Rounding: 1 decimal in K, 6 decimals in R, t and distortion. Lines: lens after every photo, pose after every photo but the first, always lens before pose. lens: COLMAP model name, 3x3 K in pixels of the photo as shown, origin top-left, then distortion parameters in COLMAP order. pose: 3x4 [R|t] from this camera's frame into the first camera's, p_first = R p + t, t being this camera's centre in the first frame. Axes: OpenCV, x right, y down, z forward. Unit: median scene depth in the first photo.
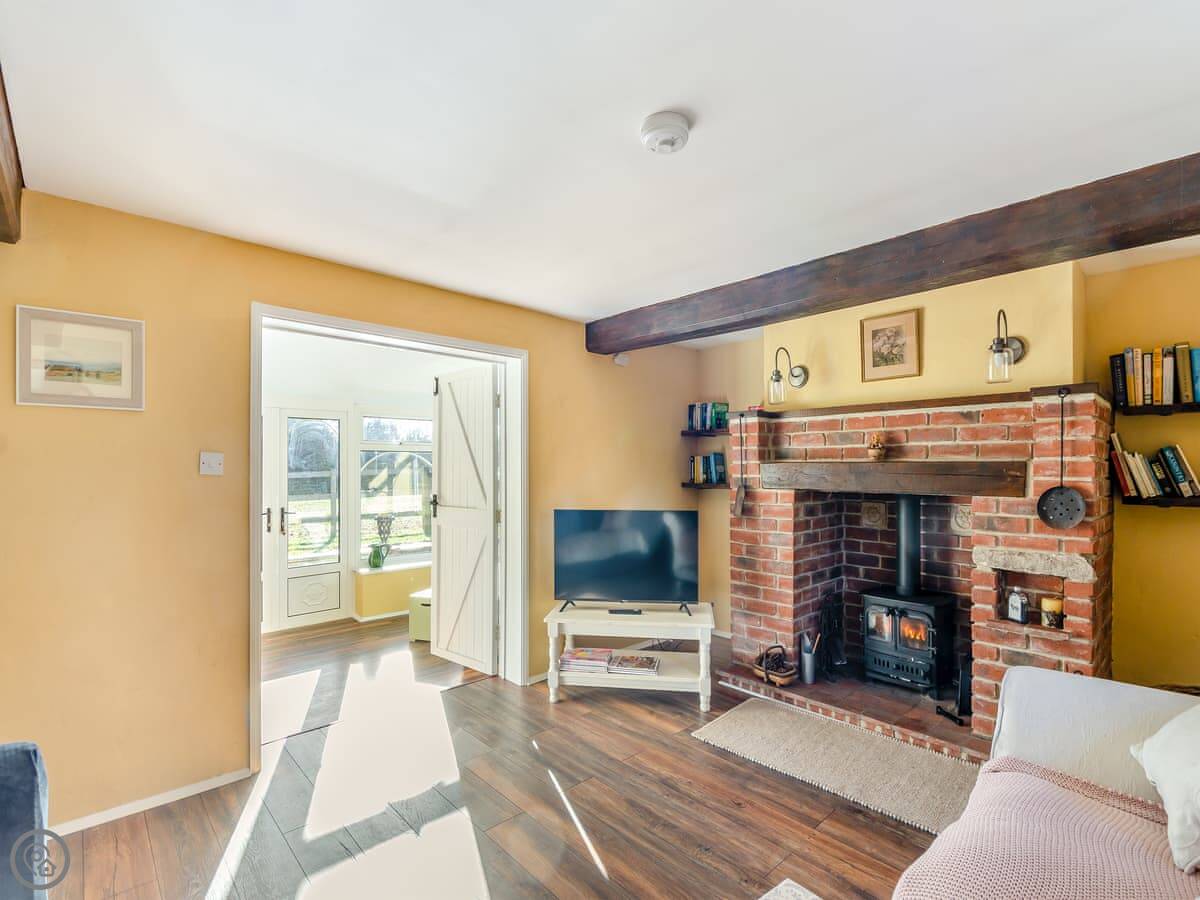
lens RADIAL K [[585.4, 0, 600.7], [0, 585.4, 468.1], [0, 0, 1]] dist [-0.000519, -0.000805]
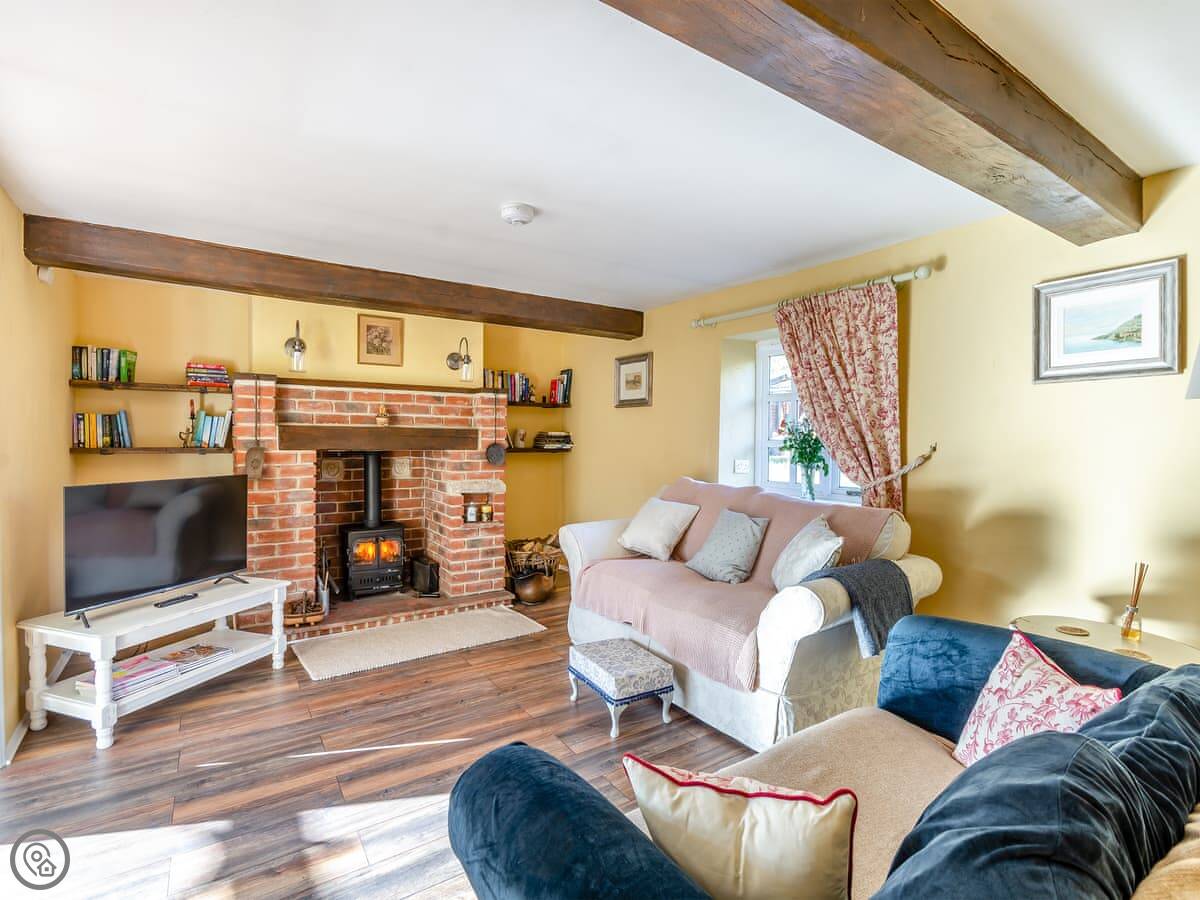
lens RADIAL K [[585.4, 0, 604.6], [0, 585.4, 447.3], [0, 0, 1]] dist [-0.000519, -0.000805]
pose [[0.147940, -0.020967, 0.988774, -0.749404], [-0.011168, 0.999676, 0.022869, -0.001069], [-0.988933, -0.014426, 0.147658, 0.293943]]
